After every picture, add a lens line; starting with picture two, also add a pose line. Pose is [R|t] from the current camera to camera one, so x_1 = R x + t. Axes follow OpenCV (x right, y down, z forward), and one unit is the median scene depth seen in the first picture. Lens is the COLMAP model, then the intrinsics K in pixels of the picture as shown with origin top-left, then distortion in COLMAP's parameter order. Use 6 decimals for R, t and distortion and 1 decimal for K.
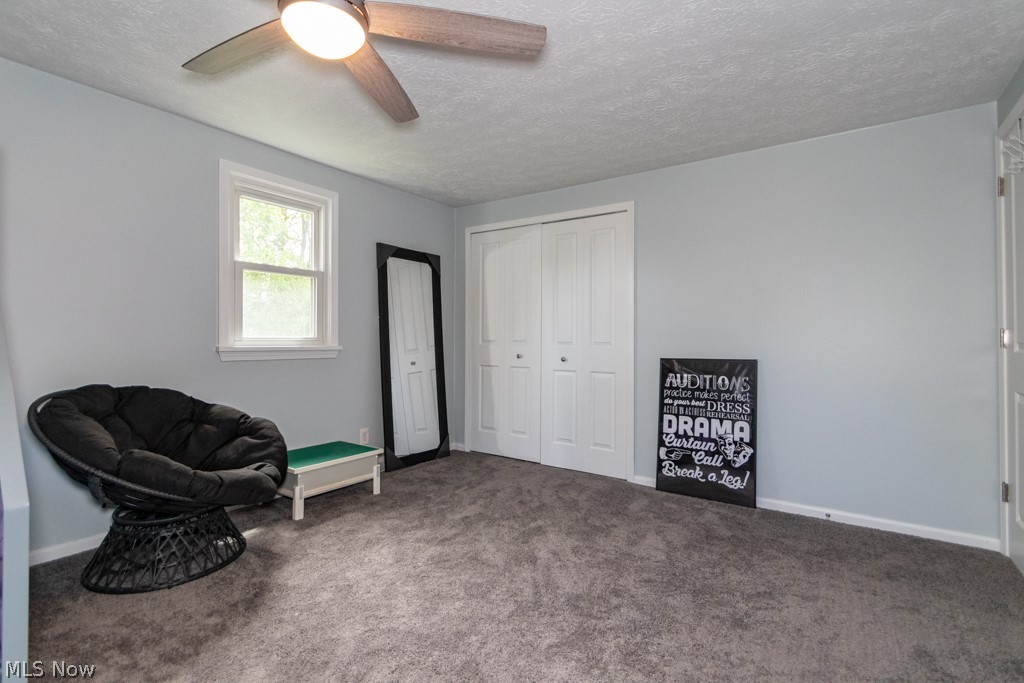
lens RADIAL K [[479.3, 0, 506.3], [0, 479.3, 342.6], [0, 0, 1]] dist [0.001112, -0.000928]
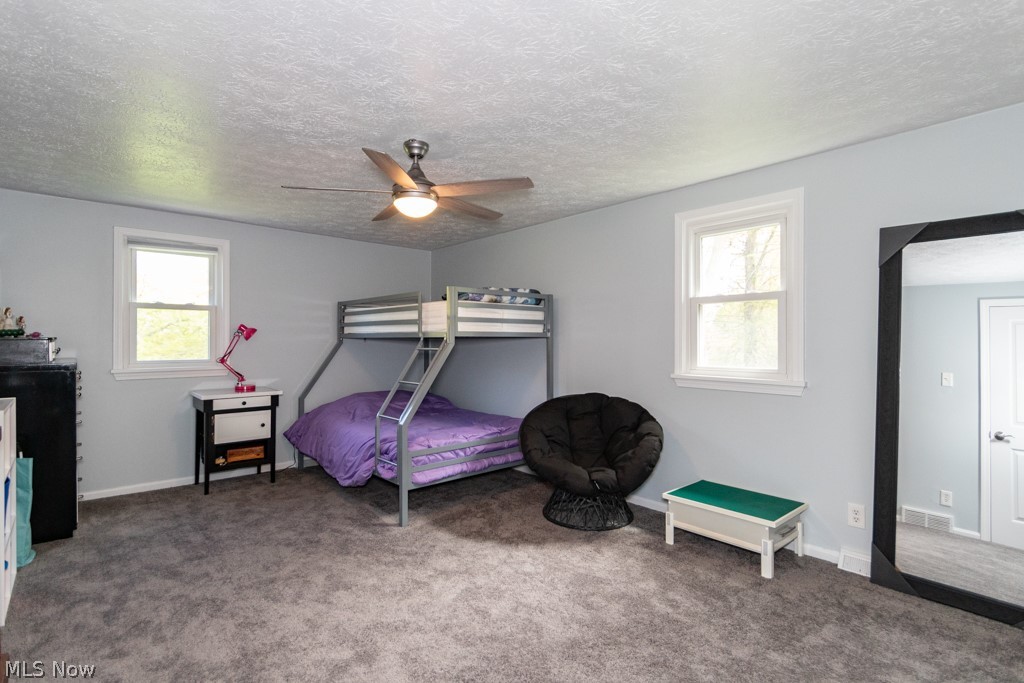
lens RADIAL K [[479.3, 0, 506.3], [0, 479.3, 342.6], [0, 0, 1]] dist [0.001112, -0.000928]
pose [[-0.236896, -0.004387, -0.971525, 0.606294], [-0.008563, 0.999960, -0.002427, -0.057811], [0.971497, 0.007745, -0.236924, 0.815554]]
